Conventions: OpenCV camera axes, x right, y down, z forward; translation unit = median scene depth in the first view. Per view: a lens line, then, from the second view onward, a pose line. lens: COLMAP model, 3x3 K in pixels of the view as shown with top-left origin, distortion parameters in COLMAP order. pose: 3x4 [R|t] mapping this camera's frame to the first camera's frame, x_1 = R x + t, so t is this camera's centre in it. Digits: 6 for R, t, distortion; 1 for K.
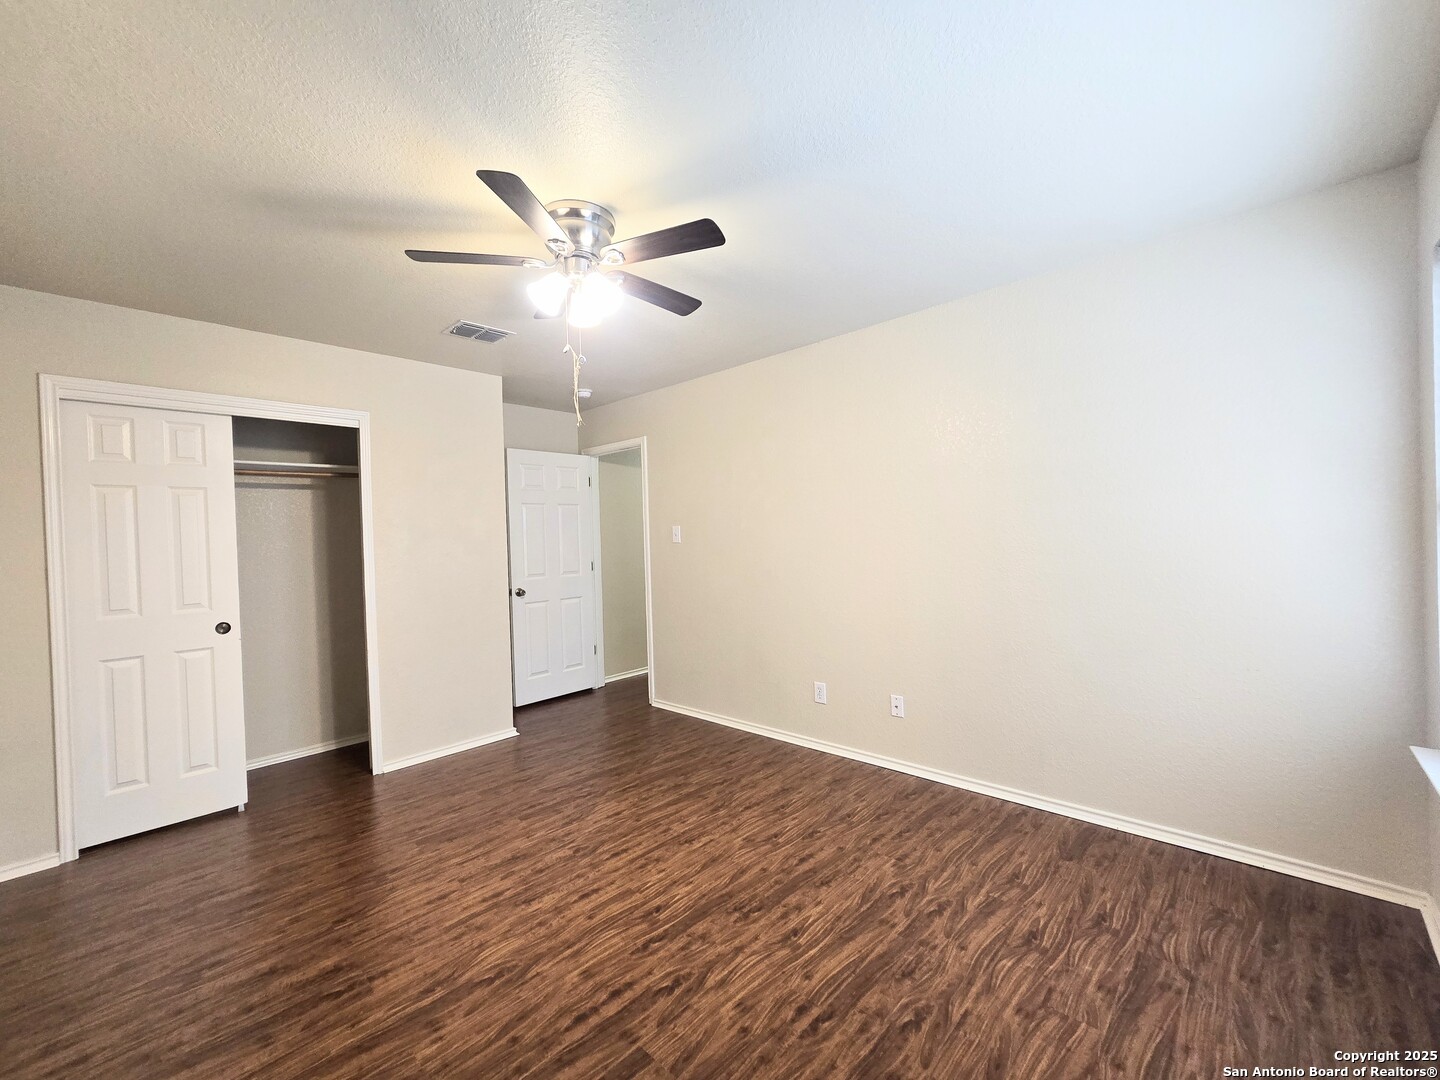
lens RADIAL K [[585.3, 0, 720.0], [0, 585.3, 540.0], [0, 0, 1]] dist [0.001659, 0.000746]
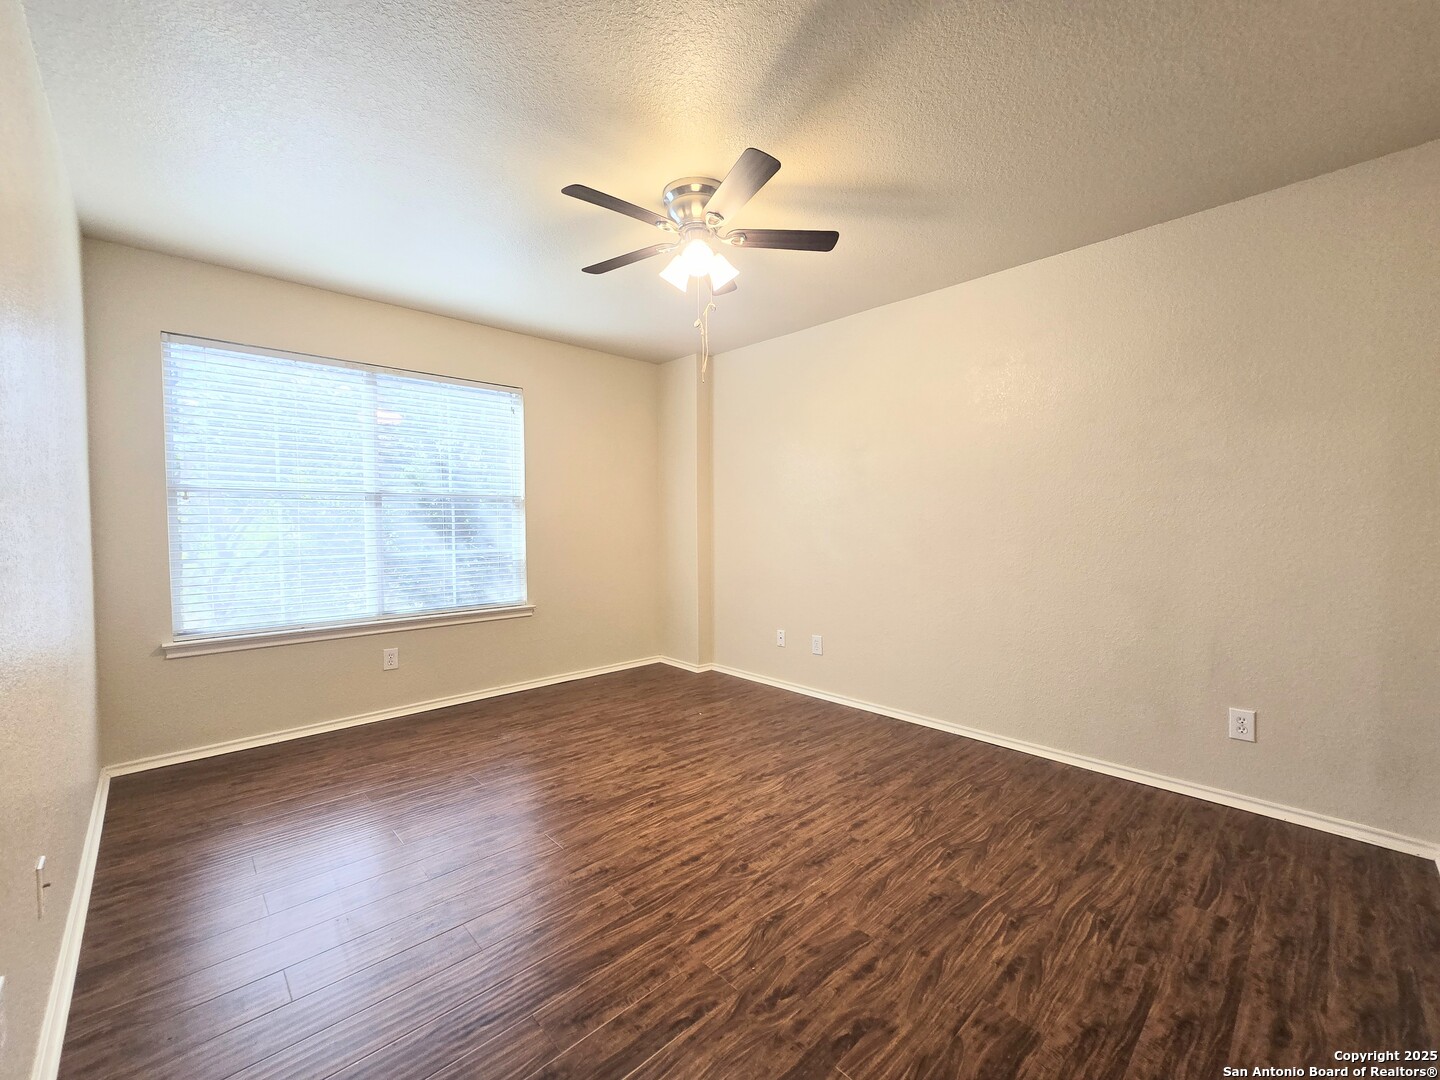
lens RADIAL K [[585.3, 0, 720.0], [0, 585.3, 540.0], [0, 0, 1]] dist [0.001659, 0.000746]
pose [[-0.998006, 0.035921, 0.051902, -0.312249], [0.037839, 0.998618, 0.036466, 0.062668], [-0.050521, 0.038357, -0.997986, 2.071260]]
